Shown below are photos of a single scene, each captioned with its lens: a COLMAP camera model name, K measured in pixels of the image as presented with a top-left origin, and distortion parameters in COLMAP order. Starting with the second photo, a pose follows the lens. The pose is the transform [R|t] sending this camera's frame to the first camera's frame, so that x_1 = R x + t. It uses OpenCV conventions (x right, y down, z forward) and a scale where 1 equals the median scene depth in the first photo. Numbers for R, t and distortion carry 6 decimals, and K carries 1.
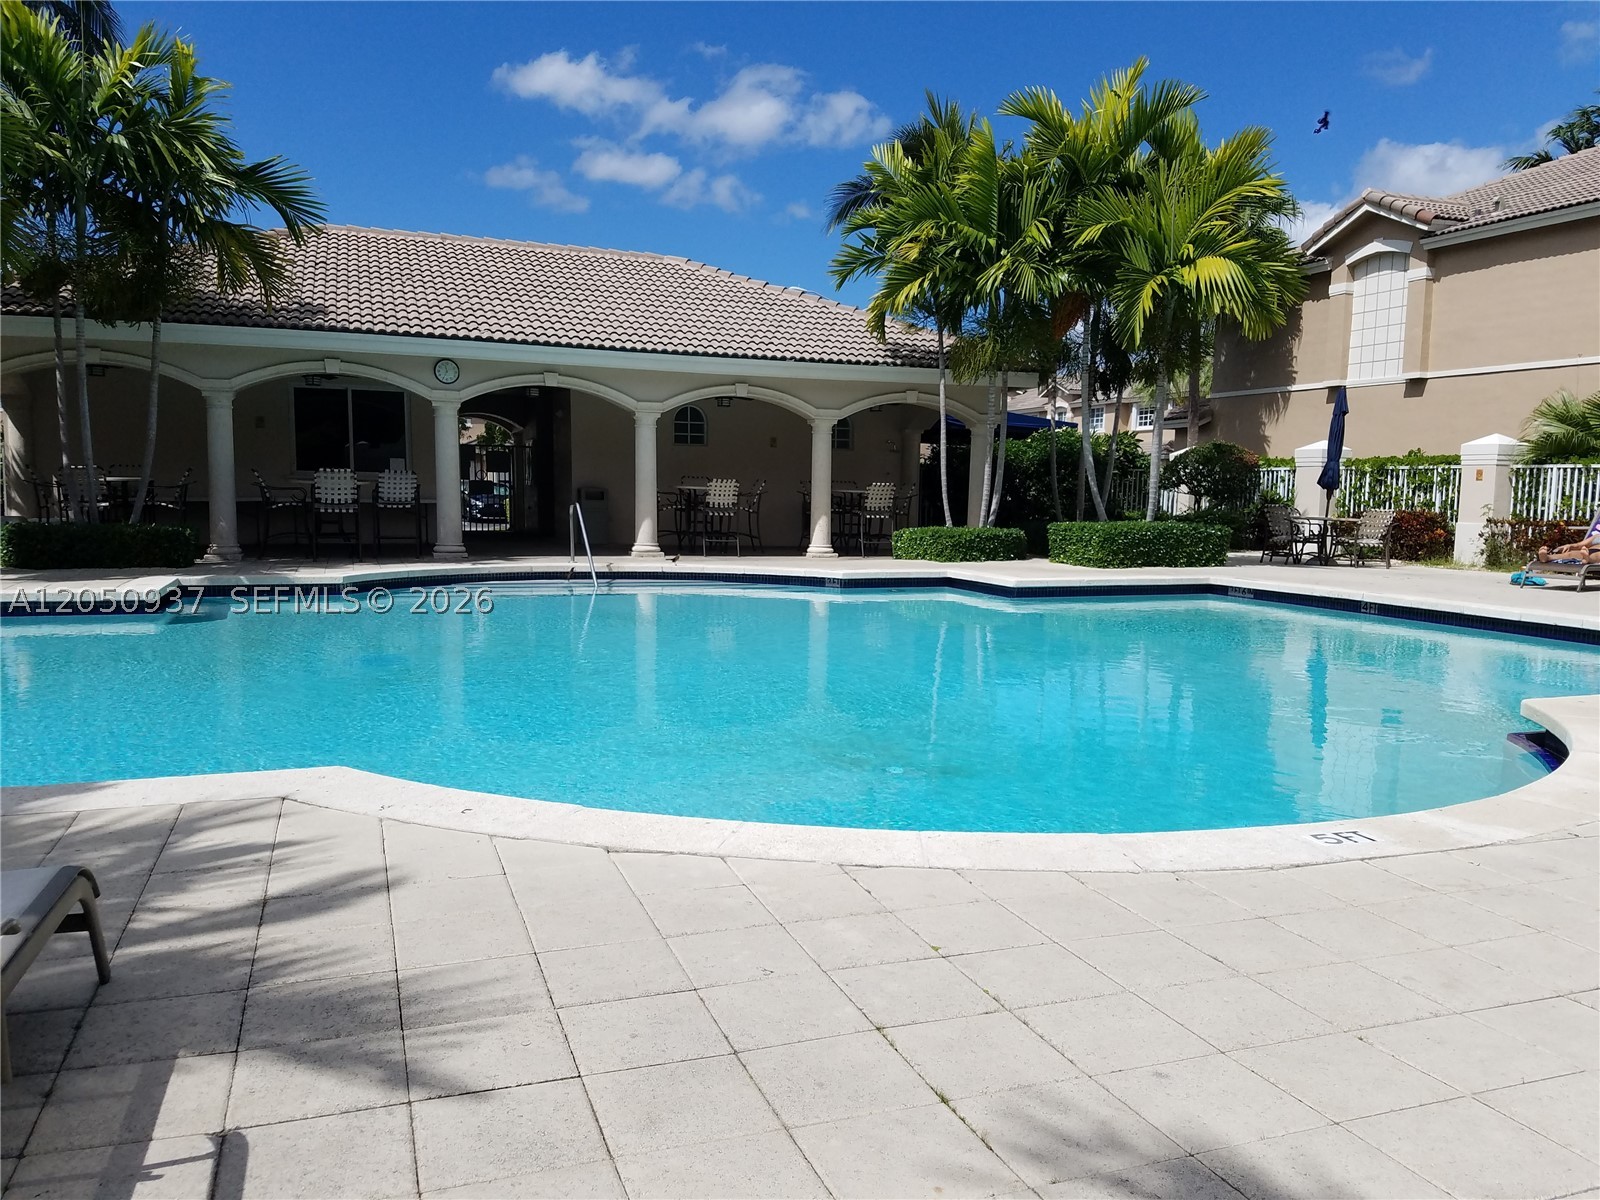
lens RADIAL K [[1212.2, 0, 799.1], [0, 1212.2, 611.6], [0, 0, 1]] dist [-0.001051, -0.004616]
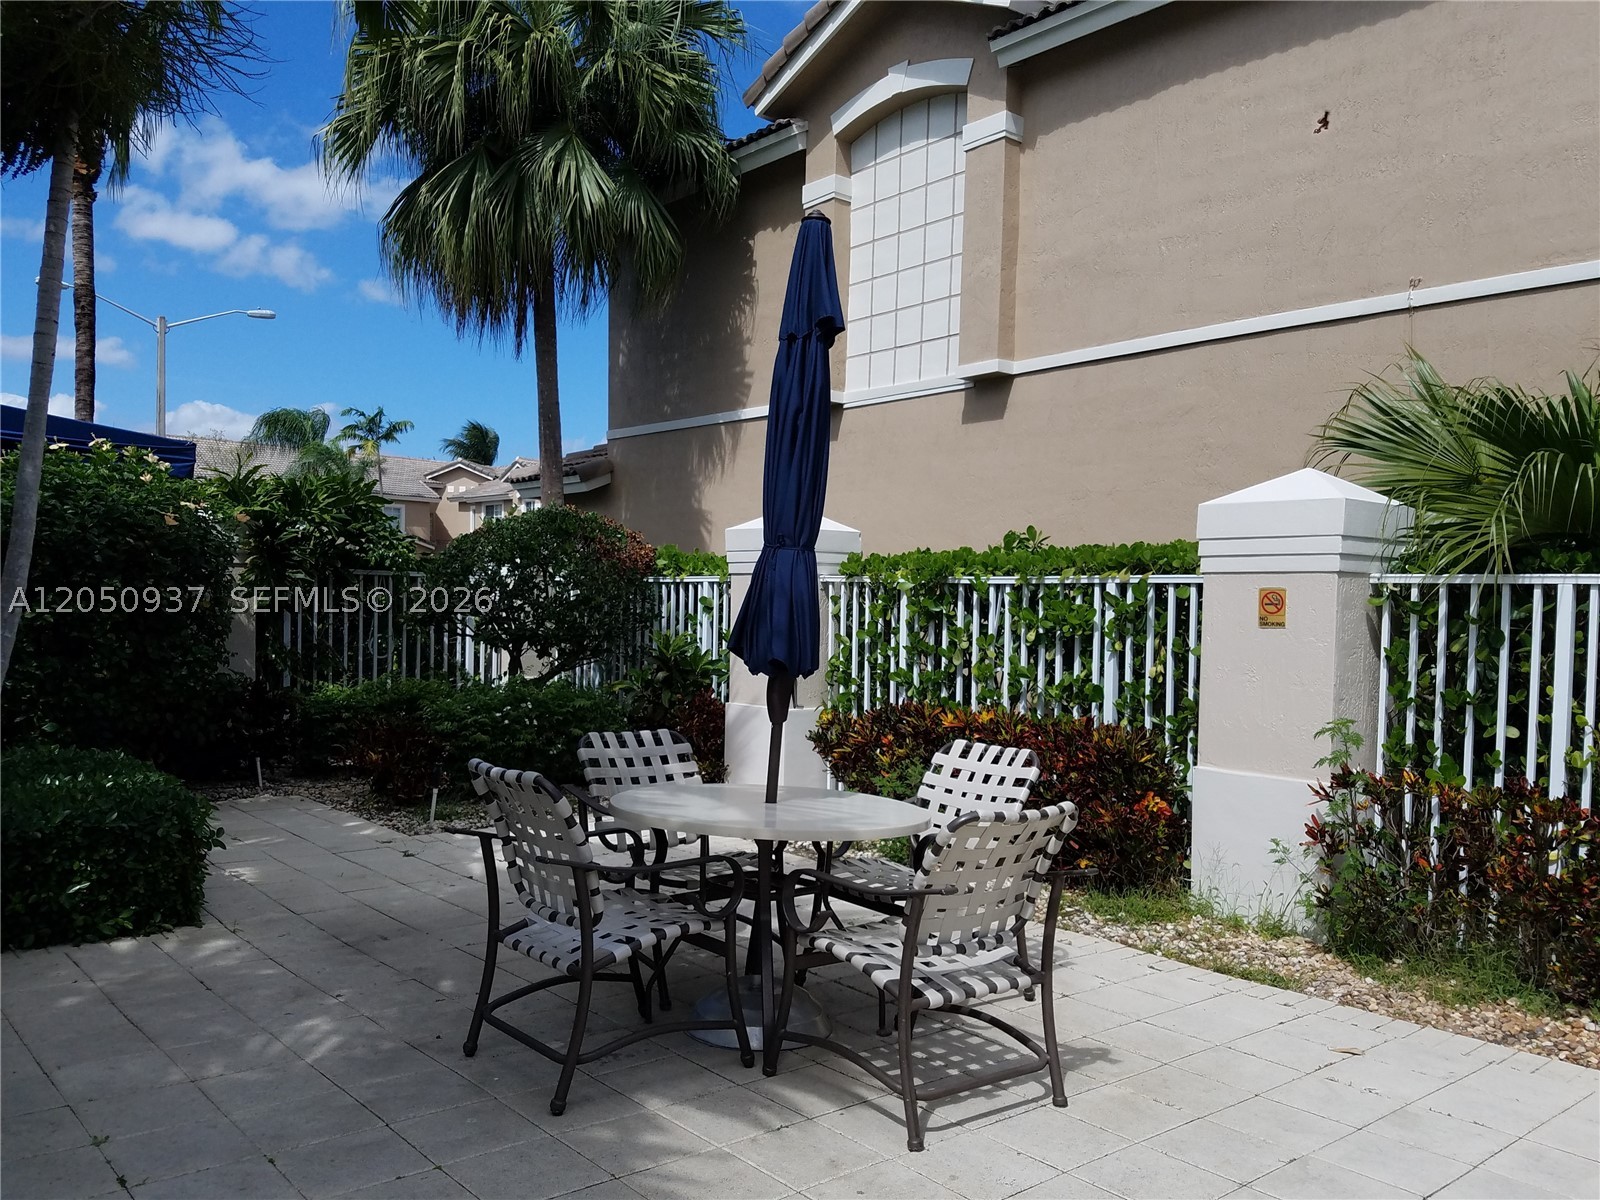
lens RADIAL K [[1212.2, 0, 800.4], [0, 1212.2, 601.0], [0, 0, 1]] dist [-0.001051, -0.004616]
pose [[0.929163, 0.004261, 0.369646, 0.307307], [0.031628, 0.995351, -0.090976, -0.080440], [-0.368315, 0.096223, 0.924708, 0.677832]]
